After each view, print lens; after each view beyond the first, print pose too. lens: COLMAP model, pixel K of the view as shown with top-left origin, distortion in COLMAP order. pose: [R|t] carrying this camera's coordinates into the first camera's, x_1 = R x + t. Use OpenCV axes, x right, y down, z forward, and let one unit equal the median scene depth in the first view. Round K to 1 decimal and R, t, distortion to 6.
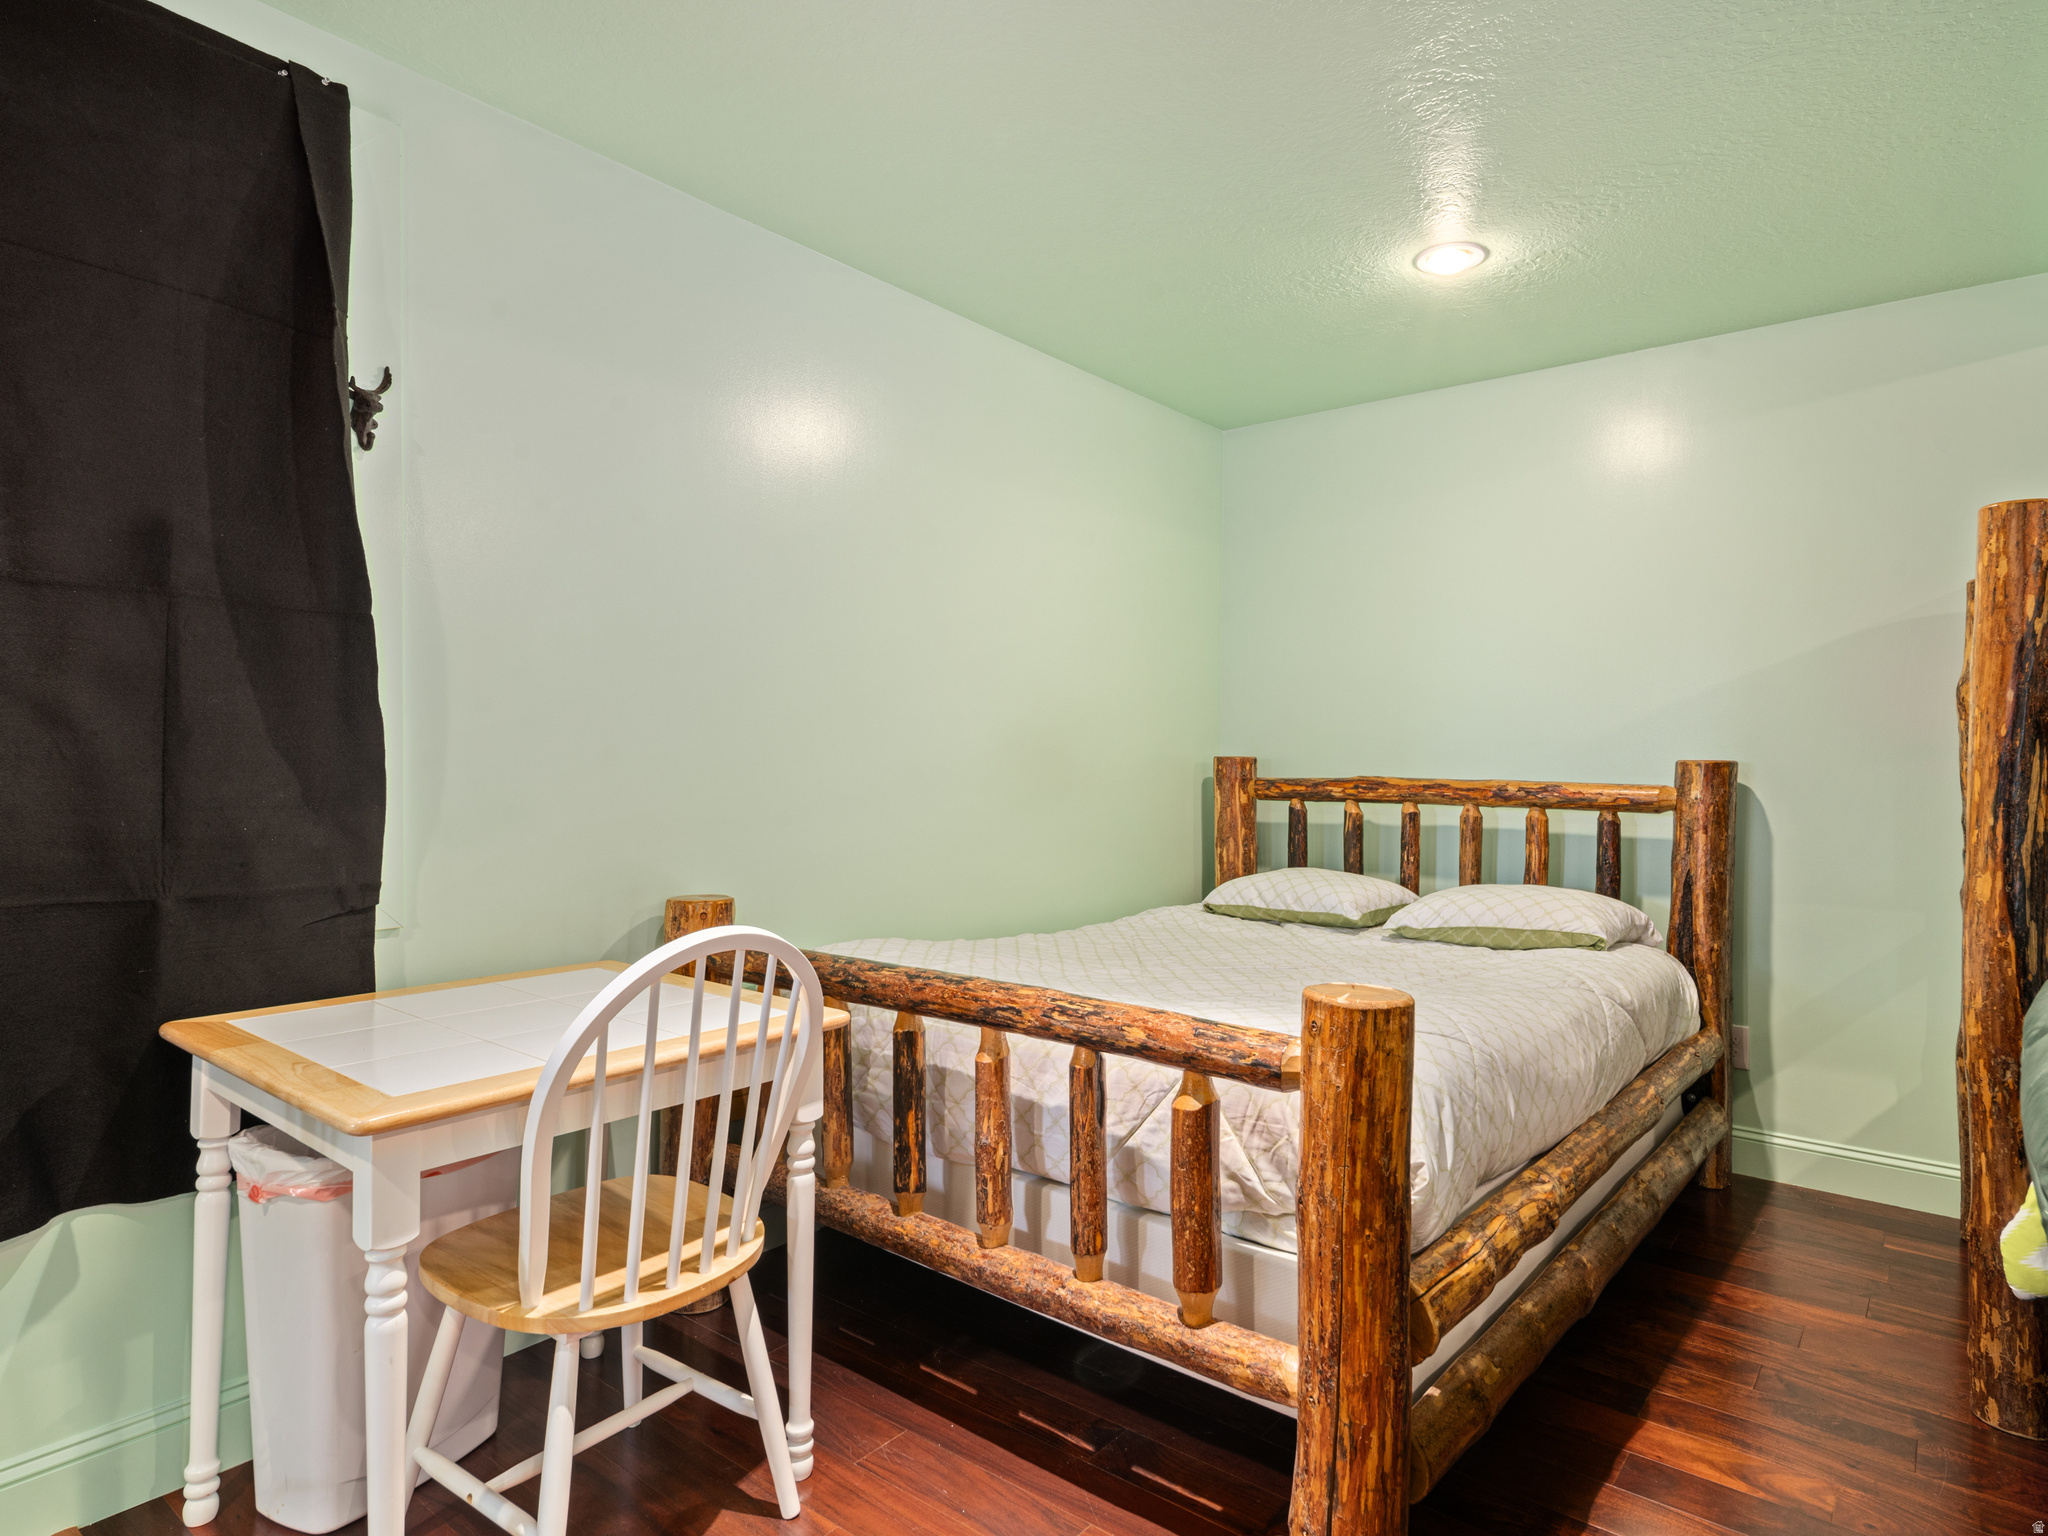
lens RADIAL K [[1126.3, 0, 1106.6], [0, 1126.3, 756.2], [0, 0, 1]] dist [0.004843, -0.001312]
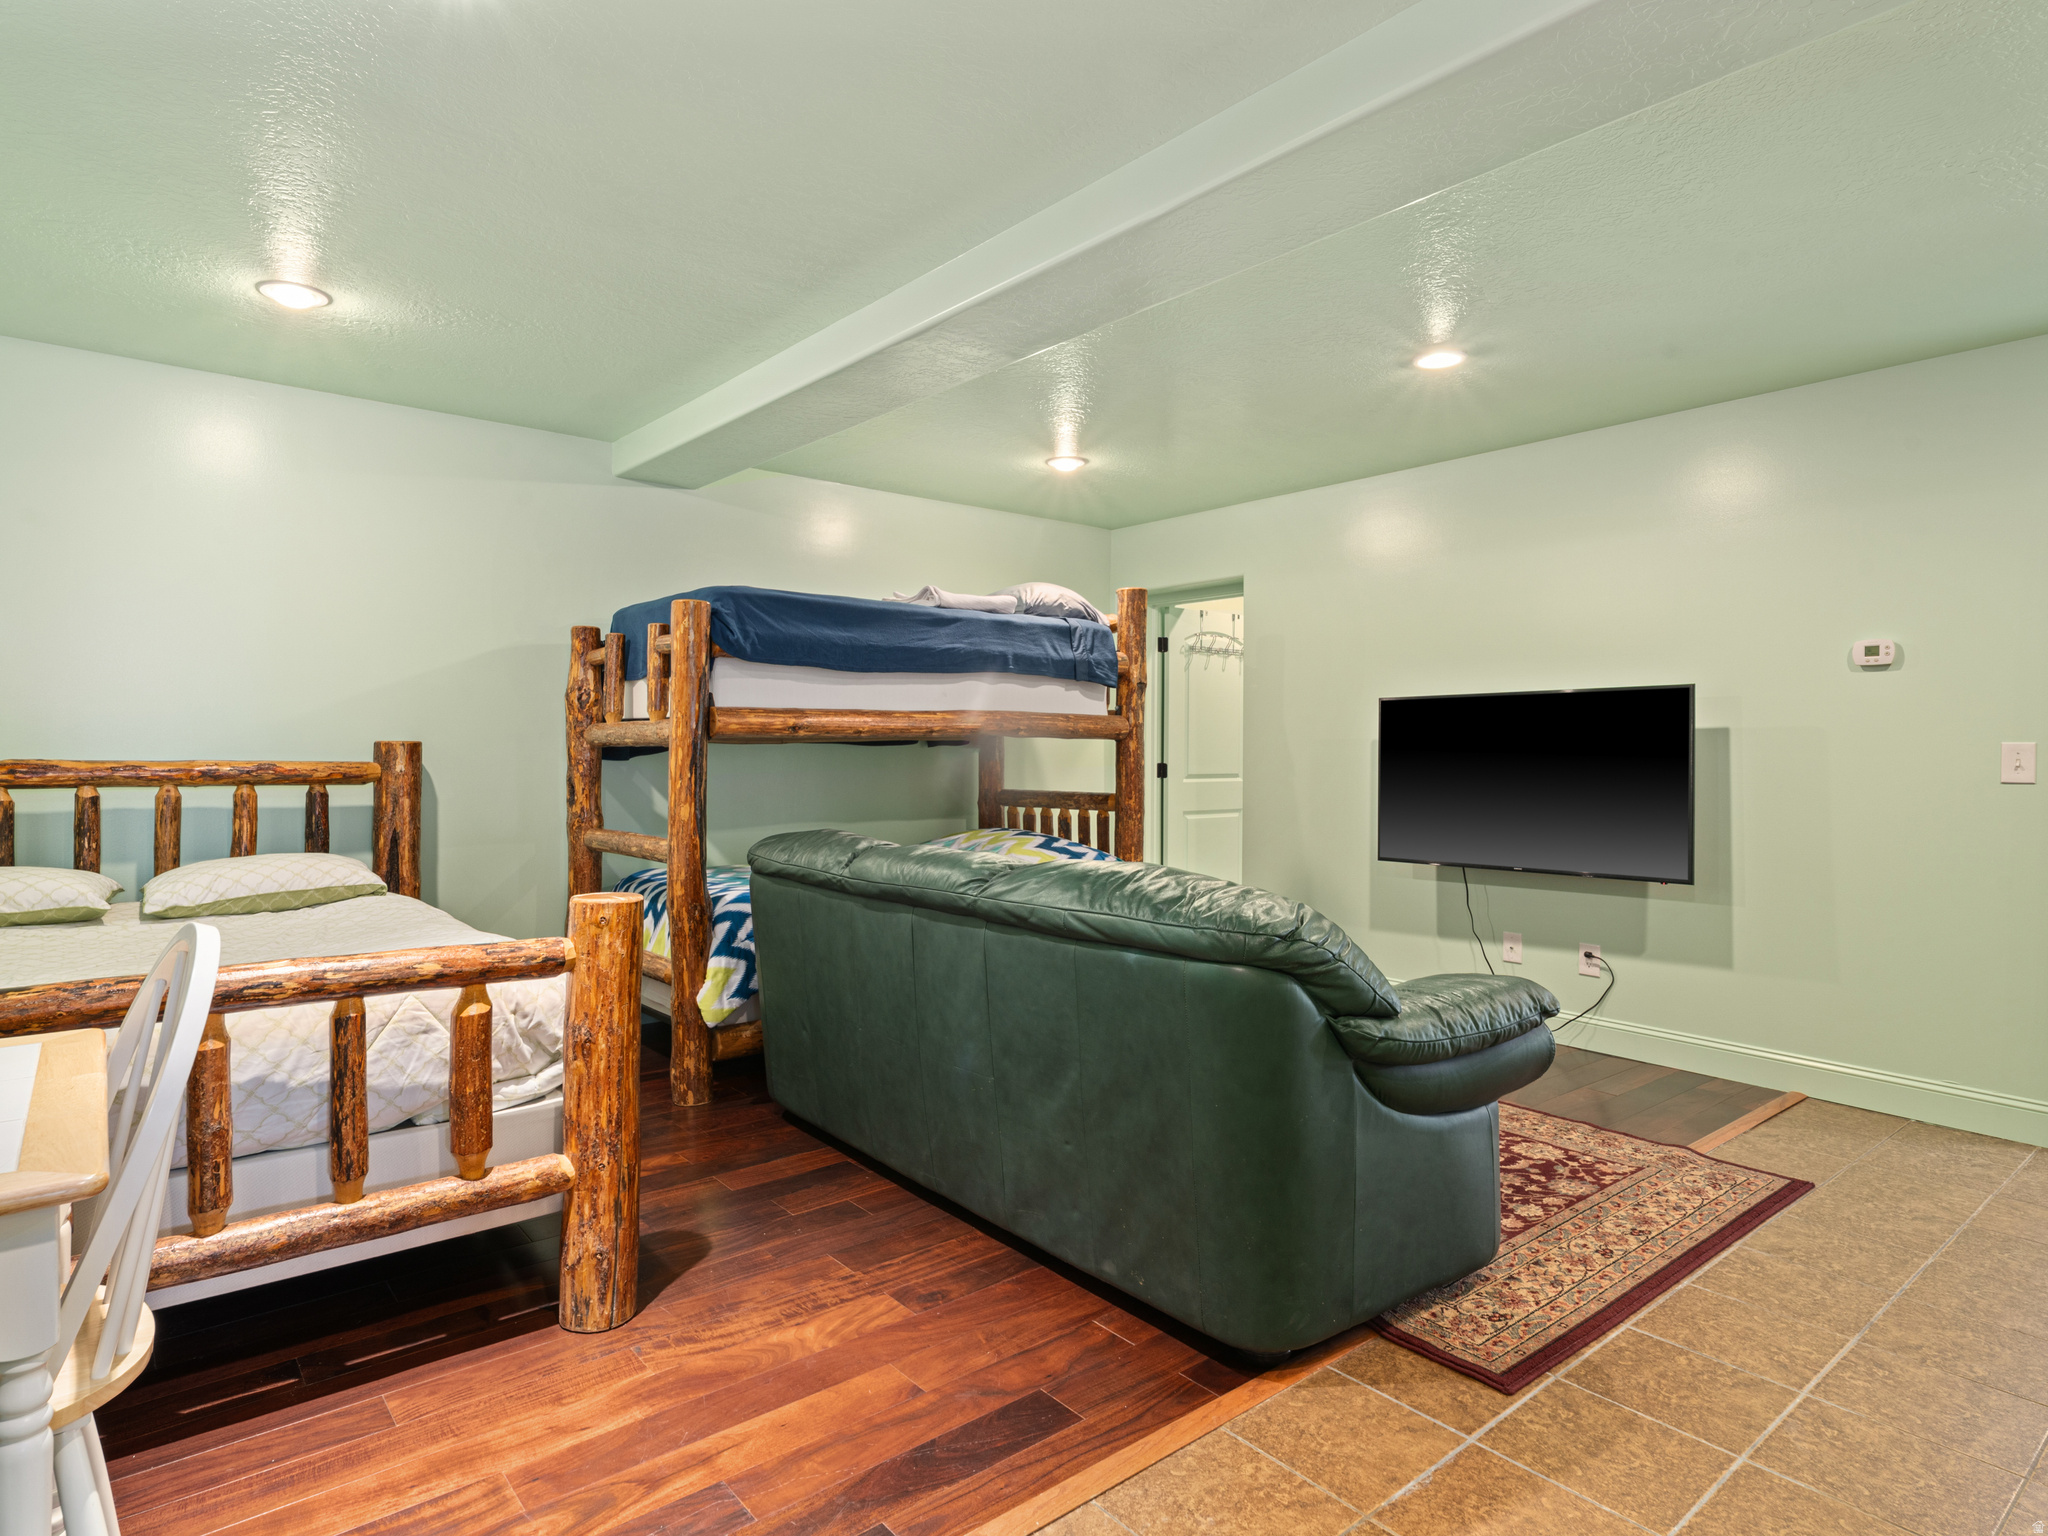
lens RADIAL K [[1126.3, 0, 946.5], [0, 1126.3, 753.2], [0, 0, 1]] dist [0.004843, -0.001312]
pose [[0.277117, -0.013188, 0.960746, -0.844600], [-0.004834, 0.999874, 0.015120, -0.007769], [-0.960824, -0.008834, 0.277018, 0.100660]]
